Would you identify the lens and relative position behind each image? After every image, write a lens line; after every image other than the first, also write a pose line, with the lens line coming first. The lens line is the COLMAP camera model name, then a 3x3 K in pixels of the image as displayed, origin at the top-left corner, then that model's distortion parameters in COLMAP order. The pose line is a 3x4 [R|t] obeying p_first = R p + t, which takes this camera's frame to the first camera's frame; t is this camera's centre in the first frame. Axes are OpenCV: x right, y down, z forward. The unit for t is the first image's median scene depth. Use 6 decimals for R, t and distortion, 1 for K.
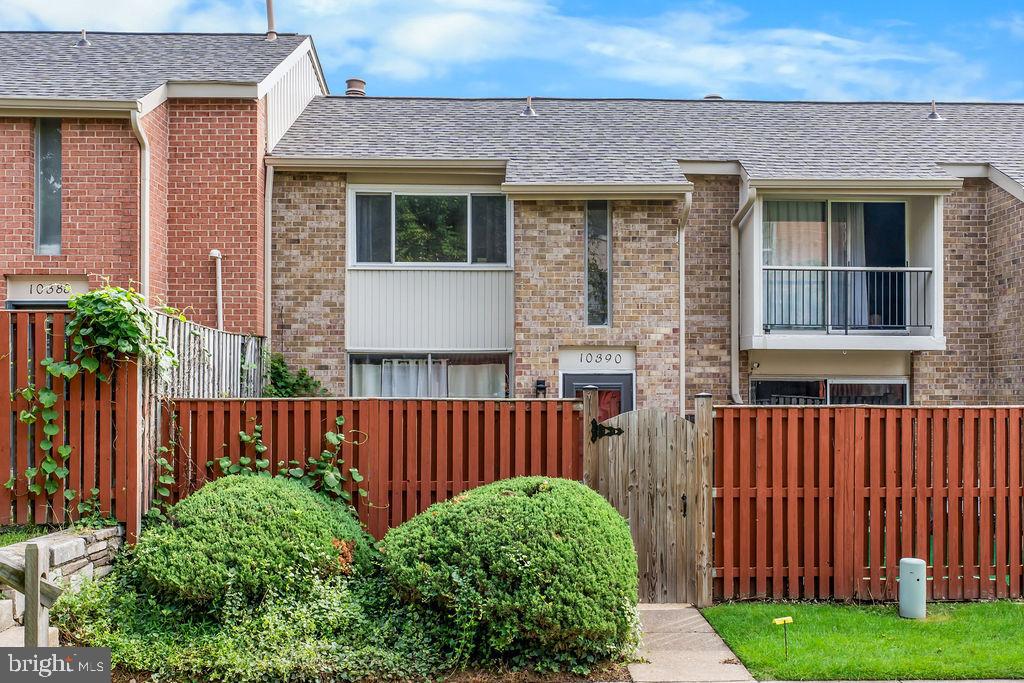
lens RADIAL K [[830.8, 0, 467.4], [0, 830.8, 349.7], [0, 0, 1]] dist [0.001717, 0.003204]
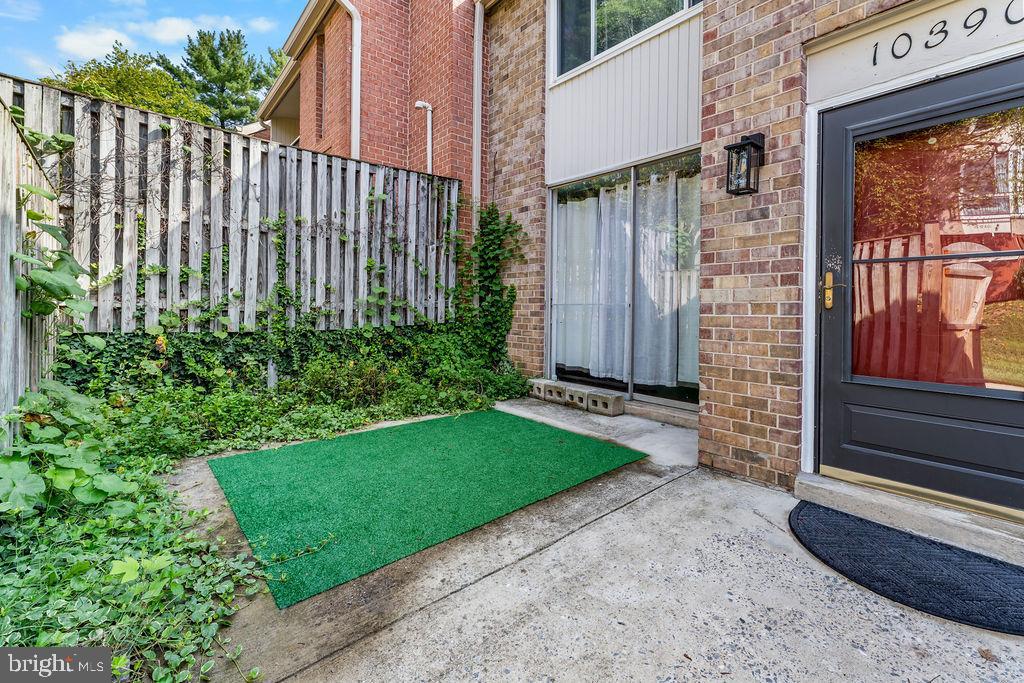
lens RADIAL K [[438.7, 0, 515.9], [0, 438.7, 302.5], [0, 0, 1]] dist [0.001670, -0.000210]
pose [[0.690146, 0.007114, -0.723636, 0.159974], [0.023928, 0.999181, 0.032644, 0.107223], [0.723275, -0.039844, 0.689410, 0.688431]]
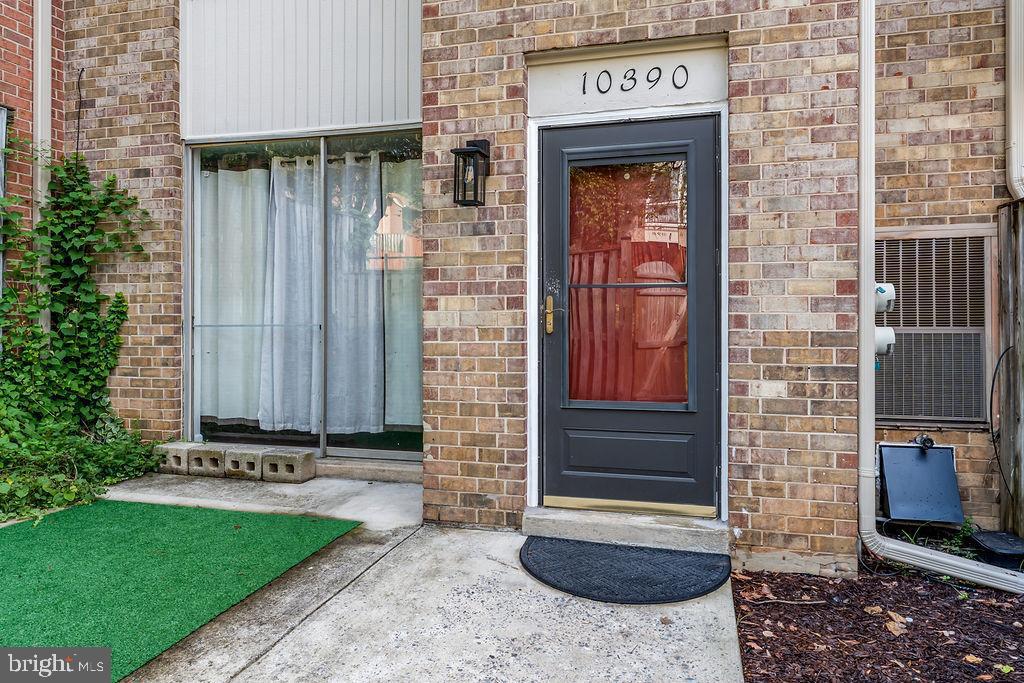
lens RADIAL K [[694.7, 0, 487.8], [0, 694.7, 296.7], [0, 0, 1]] dist [0.002811, -0.002357]
pose [[0.970489, -0.002713, -0.241131, 0.161263], [0.009217, 0.999623, 0.025847, 0.095705], [0.240970, -0.027307, 0.970148, 0.626097]]
